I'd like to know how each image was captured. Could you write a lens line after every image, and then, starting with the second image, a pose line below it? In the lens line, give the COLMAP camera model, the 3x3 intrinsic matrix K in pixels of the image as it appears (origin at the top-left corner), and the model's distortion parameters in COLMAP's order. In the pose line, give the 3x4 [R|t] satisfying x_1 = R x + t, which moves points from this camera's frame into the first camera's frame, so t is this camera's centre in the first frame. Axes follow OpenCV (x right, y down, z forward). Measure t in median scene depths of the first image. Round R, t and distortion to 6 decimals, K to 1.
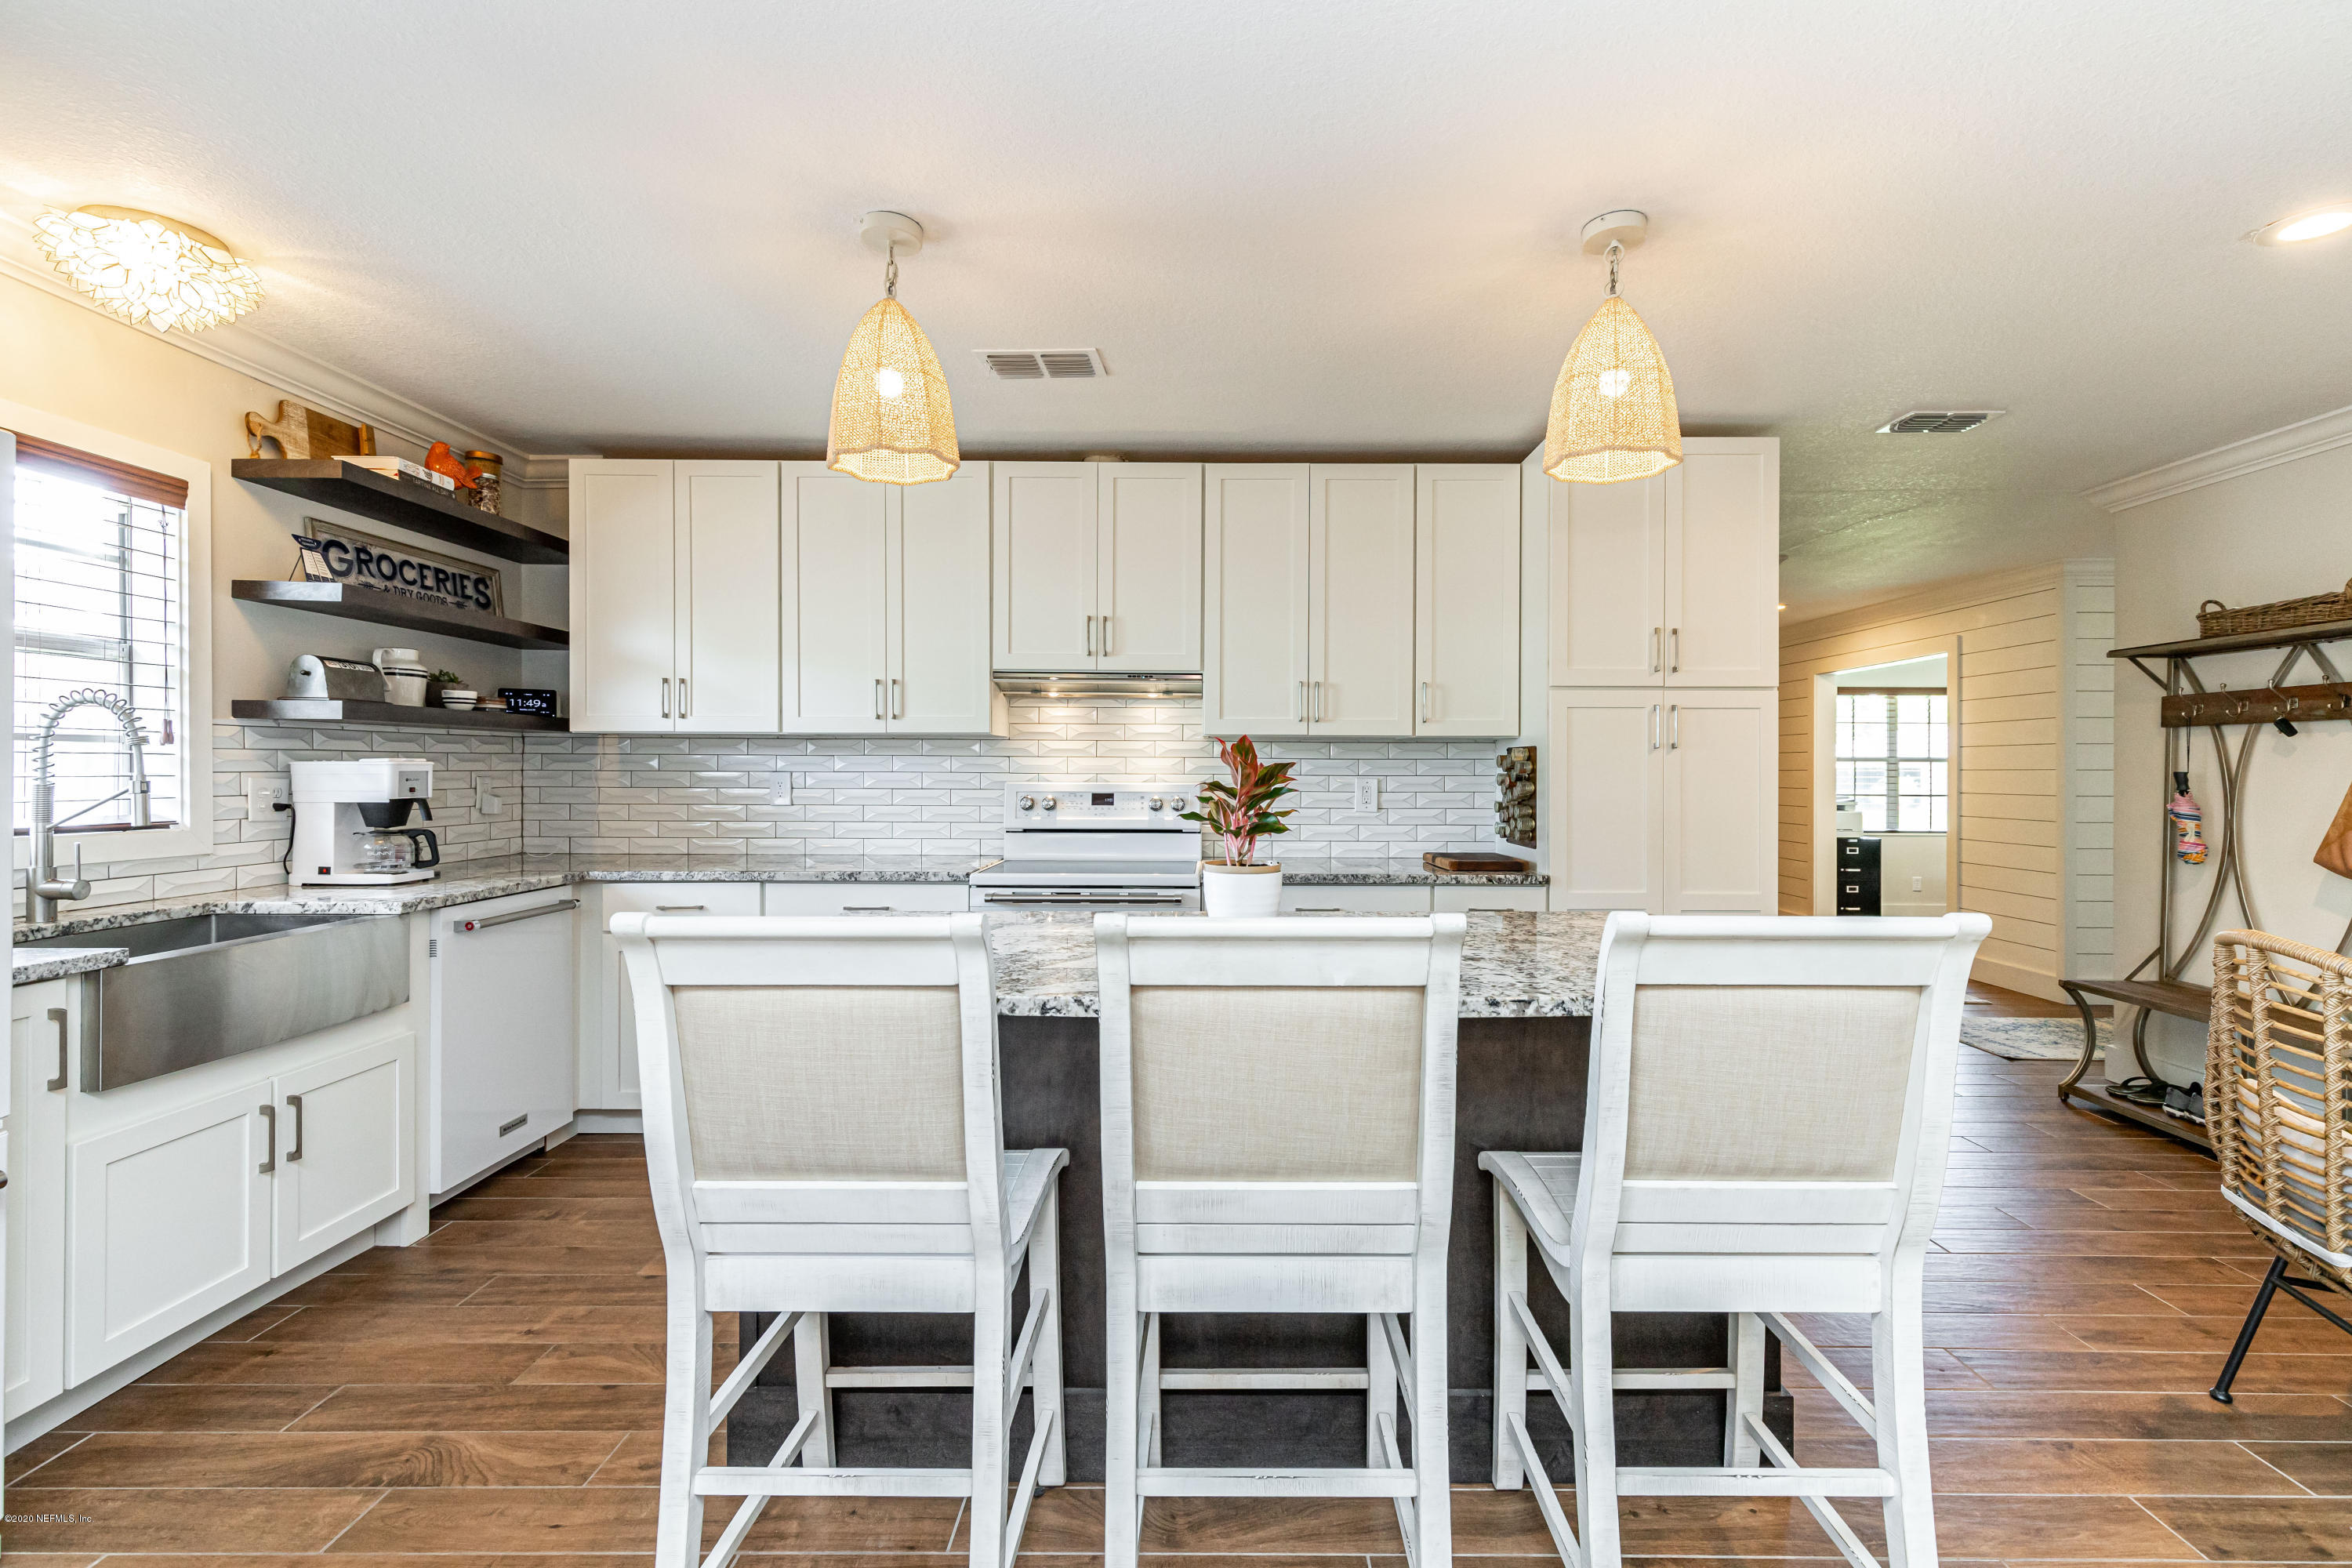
lens RADIAL K [[1089.6, 0, 1177.7], [0, 1089.6, 774.4], [0, 0, 1]] dist [0.002810, 0.000279]
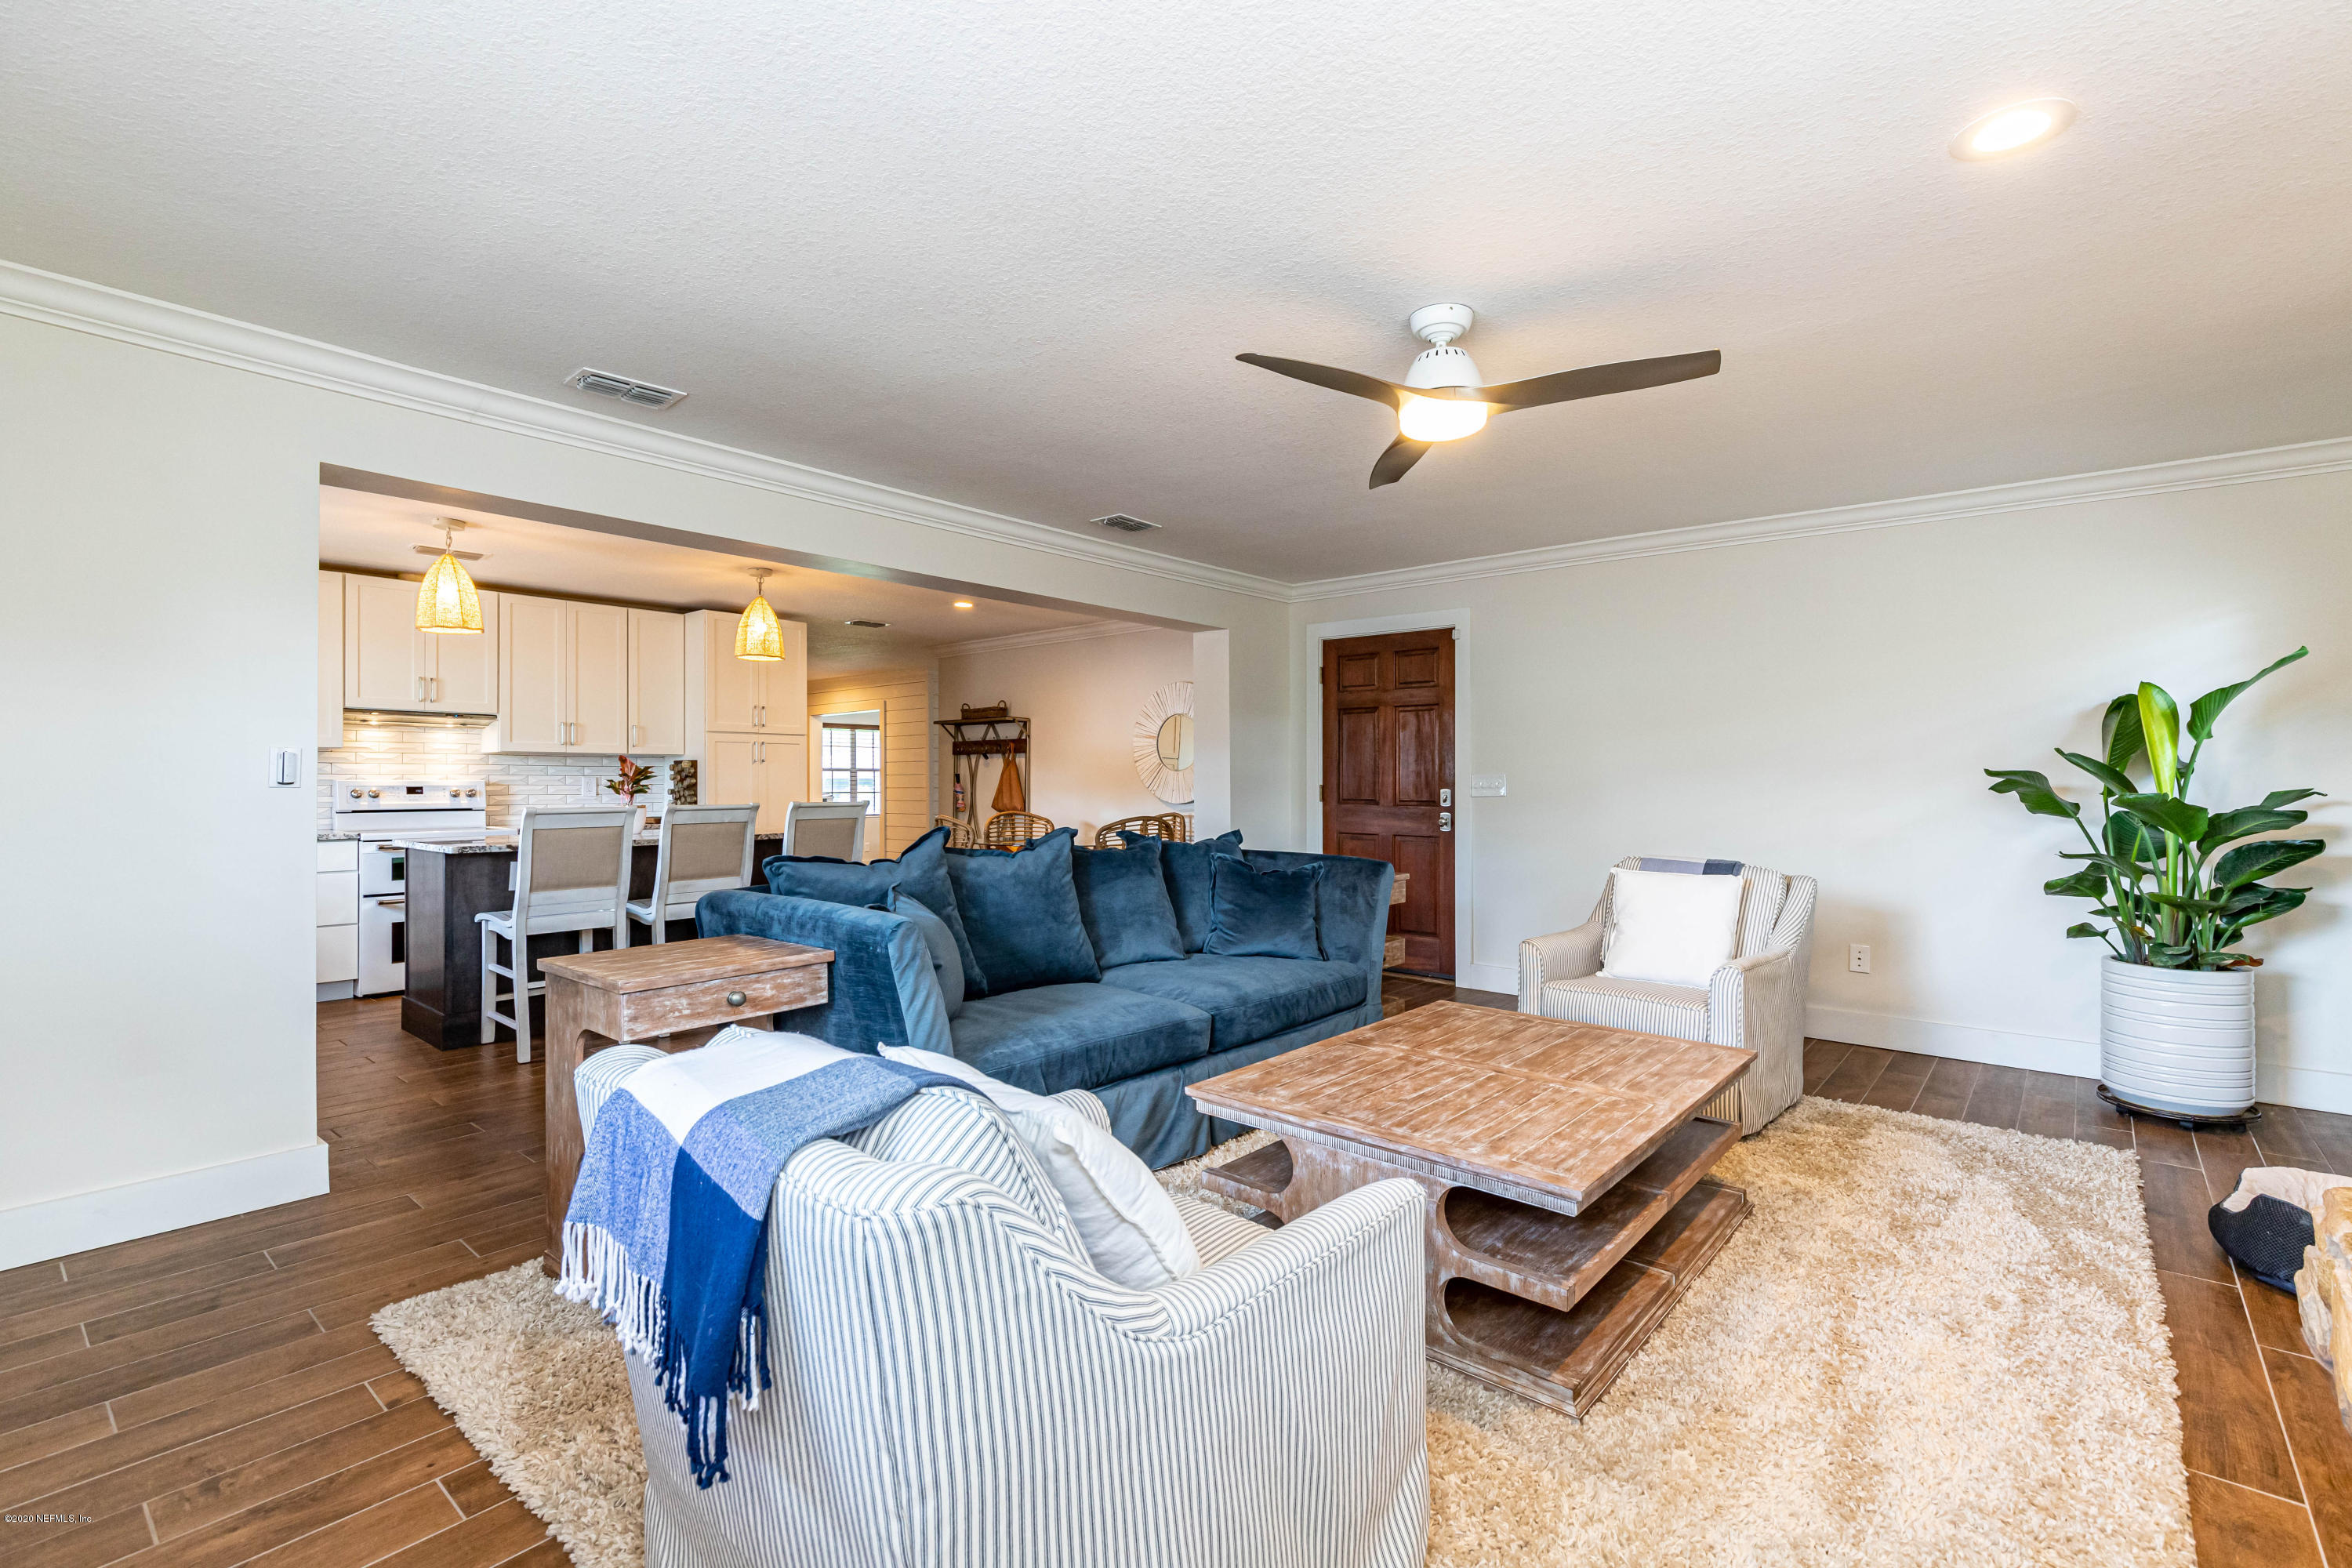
lens RADIAL K [[1078.0, 0, 1173.5], [0, 1078.0, 778.1], [0, 0, 1]] dist [0.000521, -0.000227]
pose [[0.645942, -0.001778, 0.763385, -0.582749], [0.006982, 0.999969, -0.003579, 0.019336], [-0.763355, 0.007641, 0.645934, -0.889671]]
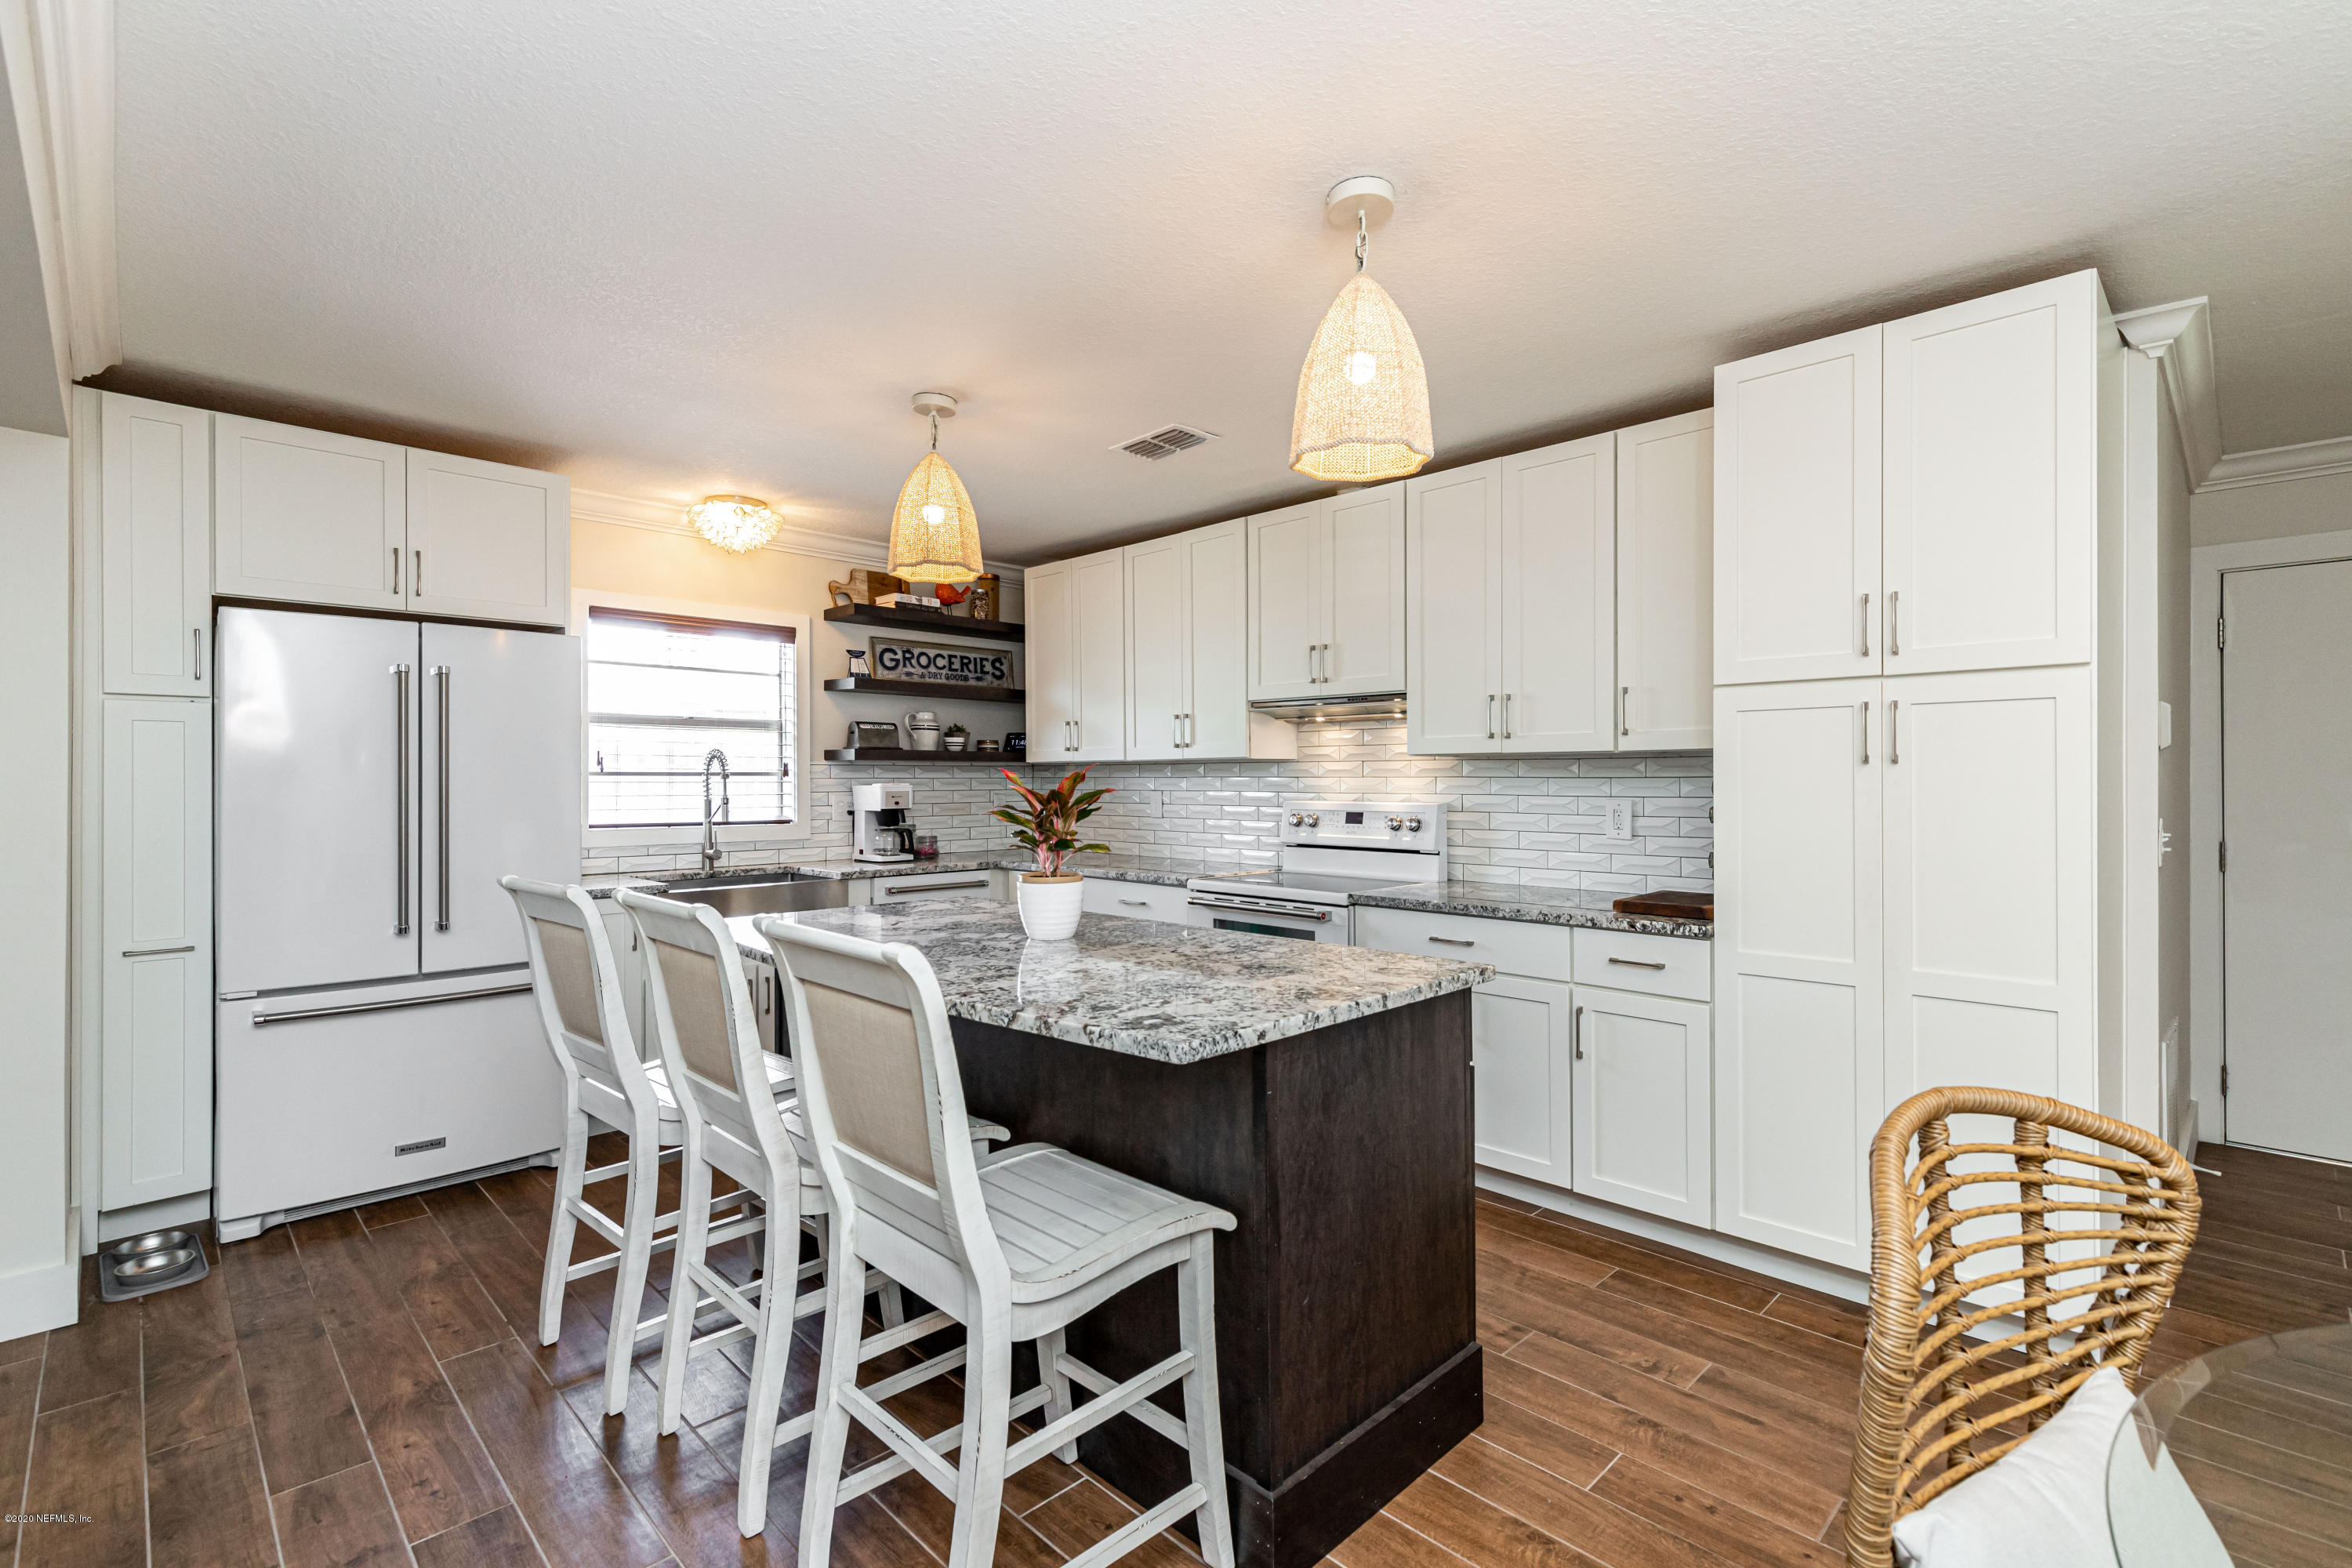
lens RADIAL K [[1078.0, 0, 1173.5], [0, 1078.0, 778.1], [0, 0, 1]] dist [0.000521, -0.000227]
pose [[0.697443, -0.006590, -0.716610, 0.584116], [0.000668, 0.999963, -0.008546, -0.007093], [0.716640, 0.005482, 0.697422, 0.167811]]
